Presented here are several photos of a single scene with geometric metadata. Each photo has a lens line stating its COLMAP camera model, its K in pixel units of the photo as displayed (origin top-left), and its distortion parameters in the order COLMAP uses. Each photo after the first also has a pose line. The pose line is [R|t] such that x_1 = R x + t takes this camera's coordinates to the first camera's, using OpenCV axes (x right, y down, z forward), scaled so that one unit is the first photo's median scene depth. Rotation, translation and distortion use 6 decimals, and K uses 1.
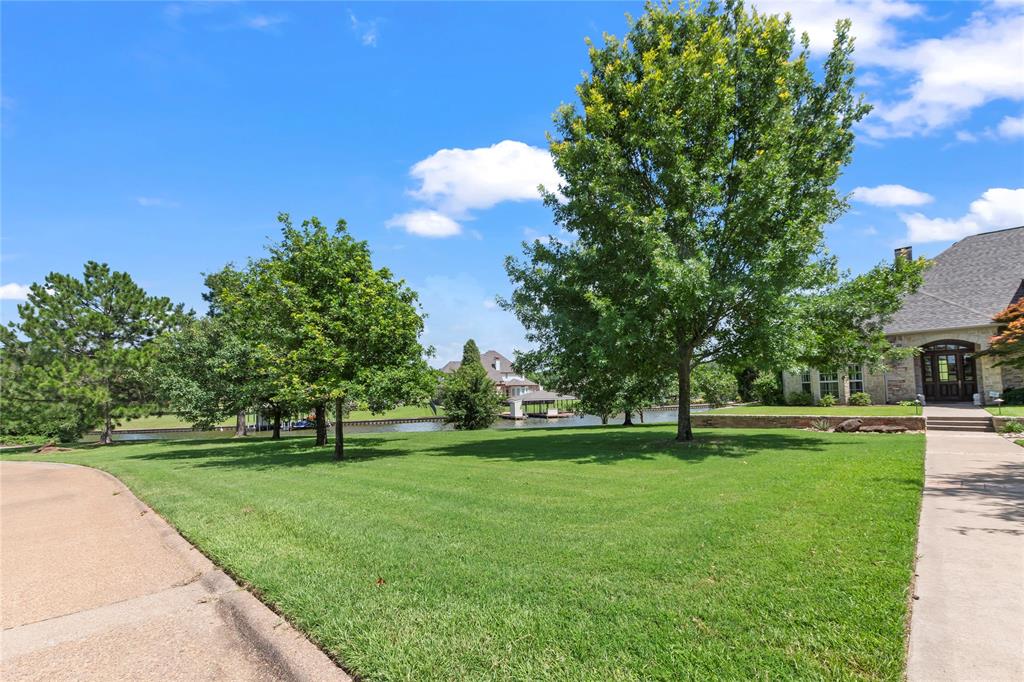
lens RADIAL K [[456.3, 0, 512.6], [0, 456.3, 380.1], [0, 0, 1]] dist [-0.002329, -0.001011]
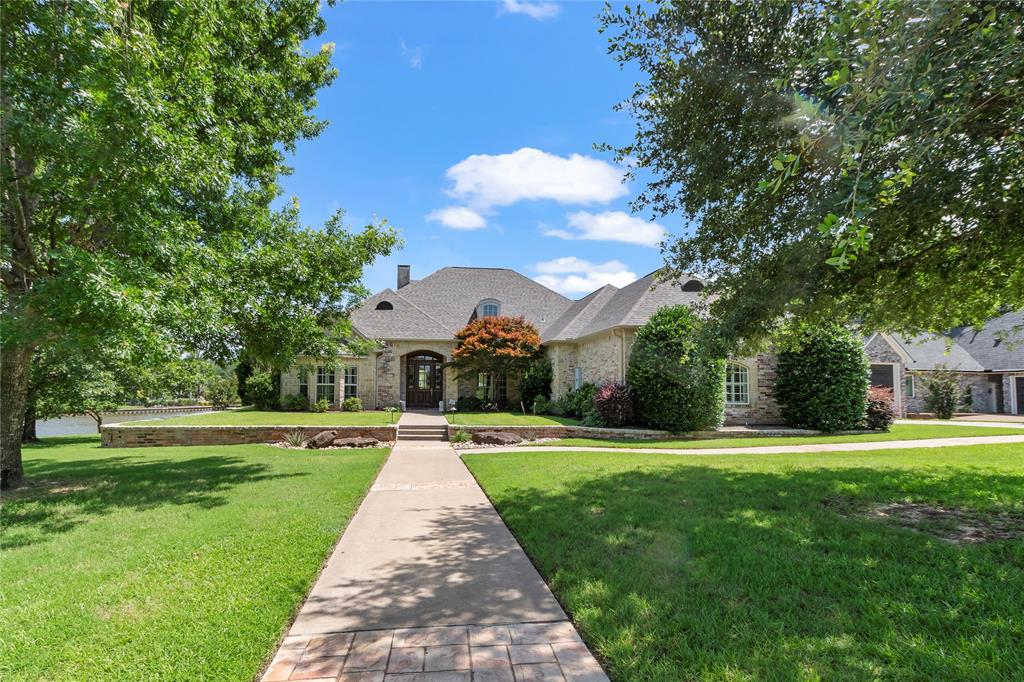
lens RADIAL K [[447.7, 0, 514.8], [0, 447.7, 352.1], [0, 0, 1]] dist [-0.000171, -0.000170]
pose [[0.586918, 0.103009, 0.803067, 0.240367], [-0.051389, 0.994613, -0.090021, 0.000150], [-0.808014, 0.011566, 0.589050, 0.214121]]
